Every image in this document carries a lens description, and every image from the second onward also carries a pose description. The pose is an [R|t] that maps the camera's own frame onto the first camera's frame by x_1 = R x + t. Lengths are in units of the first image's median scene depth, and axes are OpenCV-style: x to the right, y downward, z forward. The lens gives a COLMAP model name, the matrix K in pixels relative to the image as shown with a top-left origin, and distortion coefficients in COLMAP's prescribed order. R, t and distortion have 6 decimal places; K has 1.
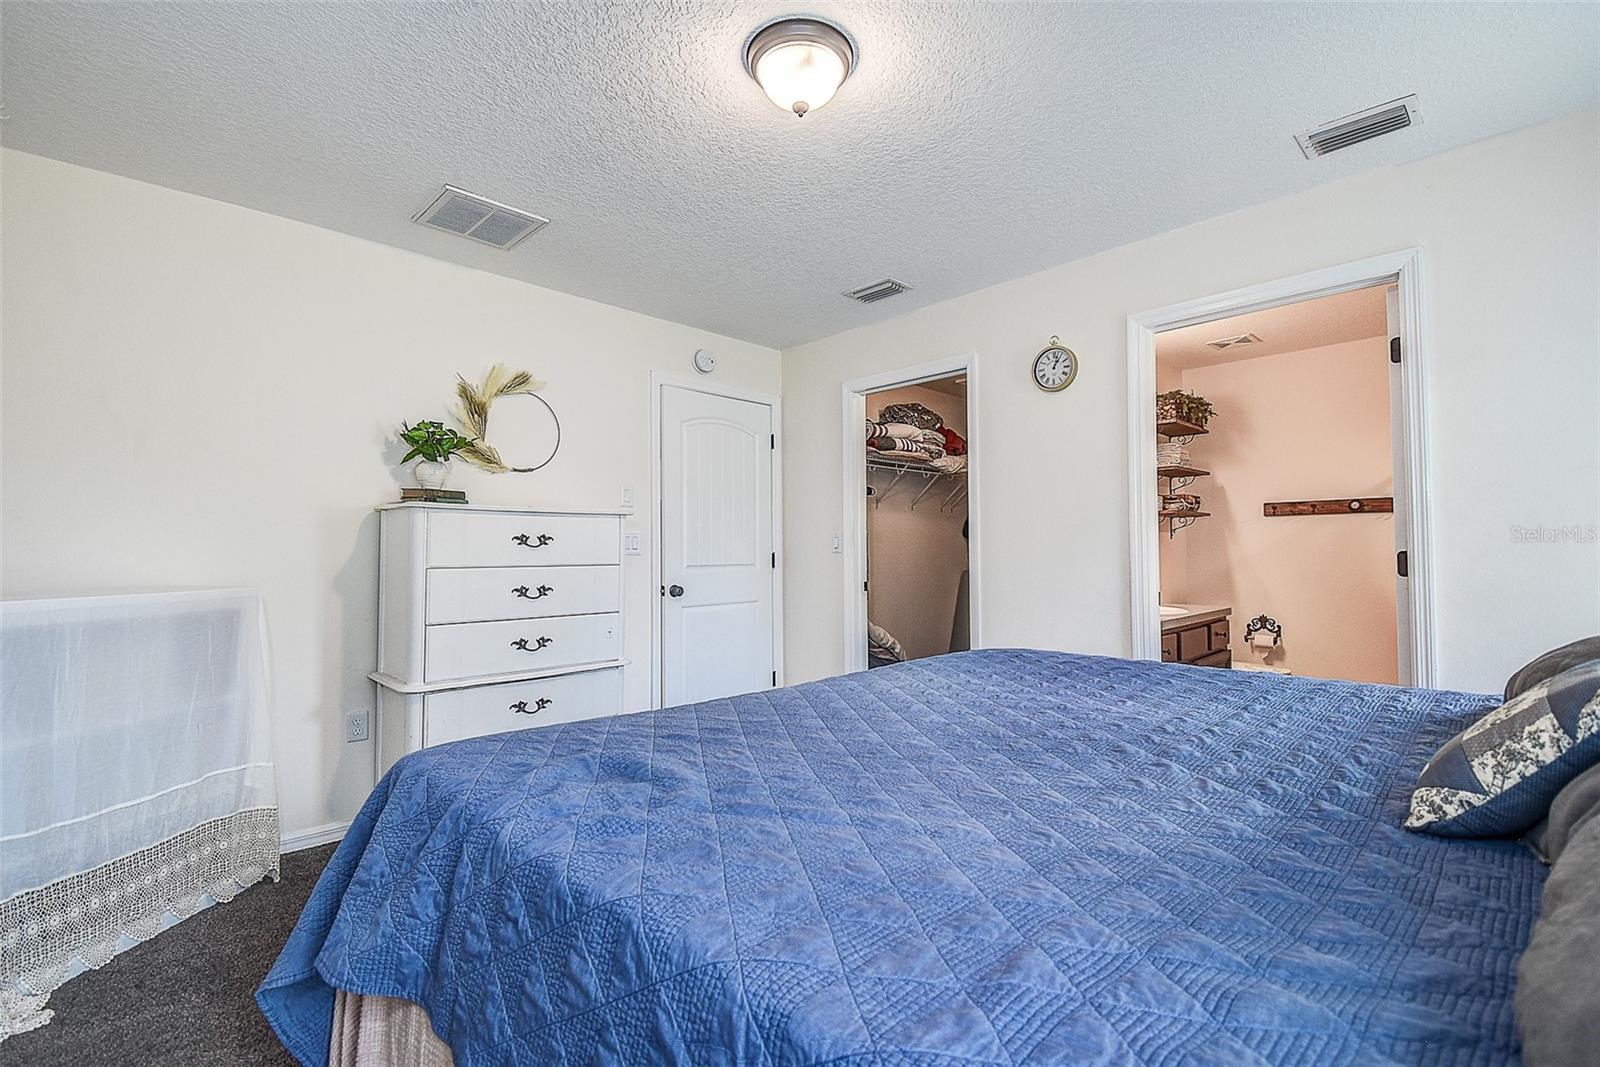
lens RADIAL K [[722.9, 0, 801.2], [0, 722.9, 529.9], [0, 0, 1]] dist [0.029841, -0.022833]
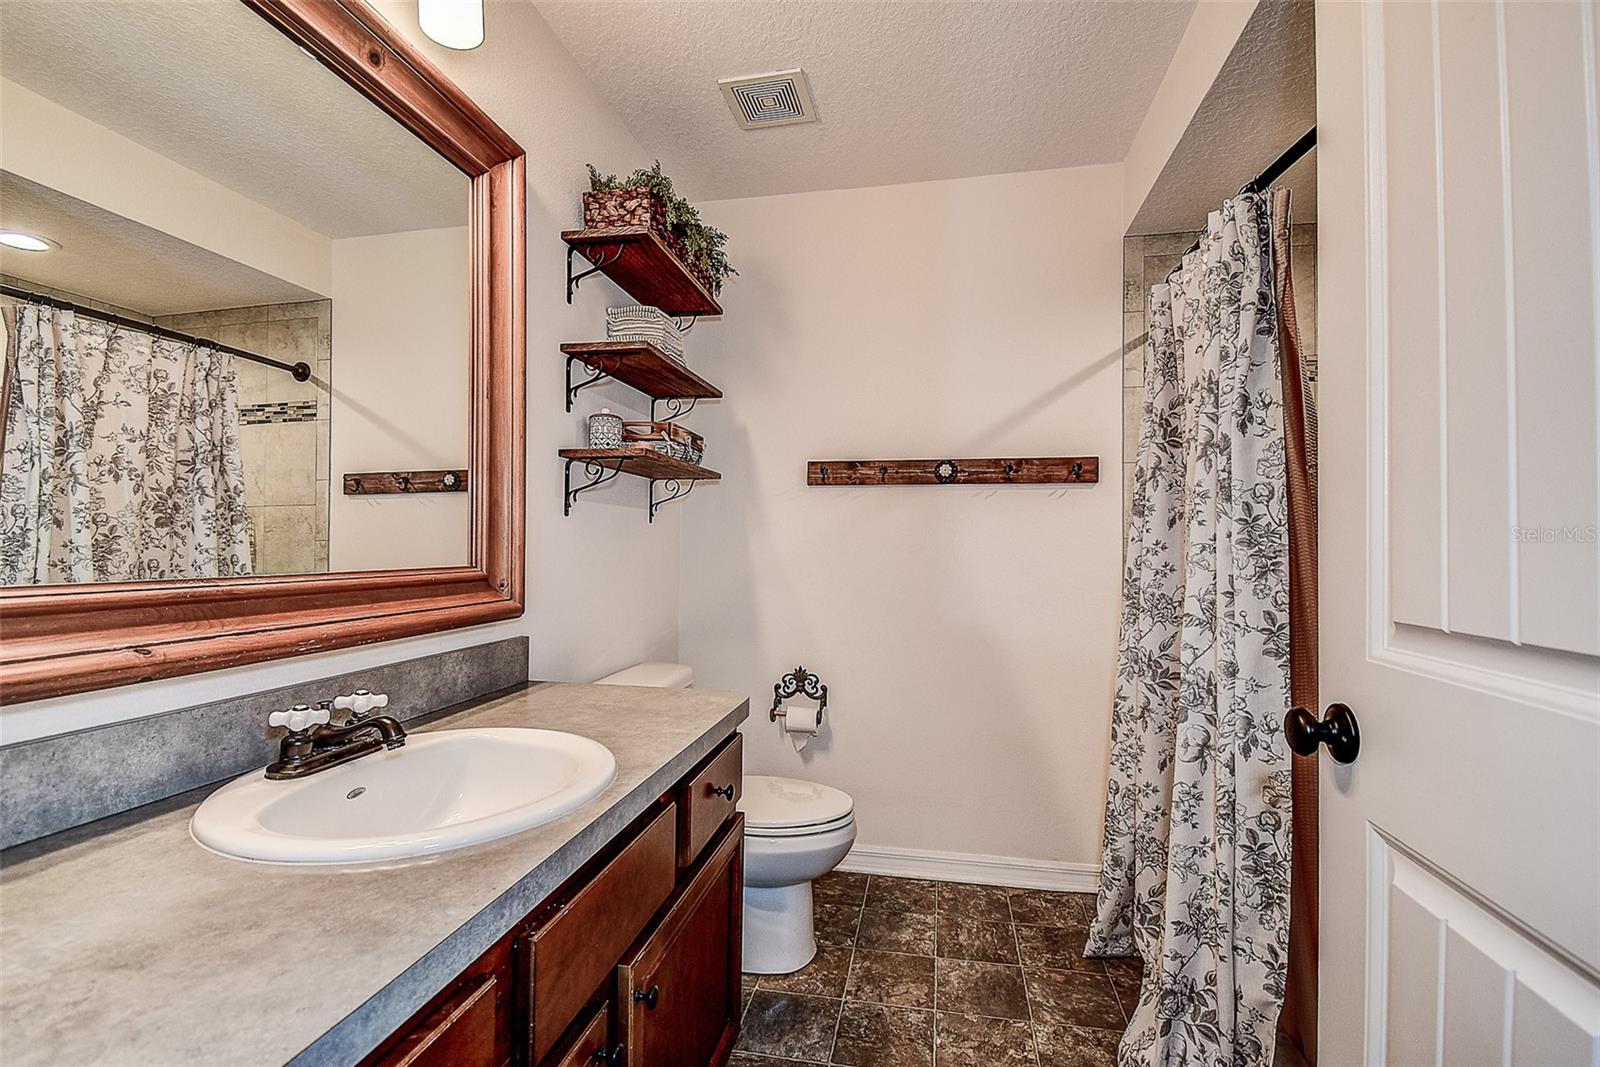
lens RADIAL K [[722.9, 0, 801.2], [0, 722.9, 529.9], [0, 0, 1]] dist [0.029841, -0.022833]
pose [[0.826945, 0.022721, 0.561824, 0.334541], [-0.031891, 0.999470, 0.006521, 0.011417], [-0.561378, -0.023310, 0.827231, 0.565621]]
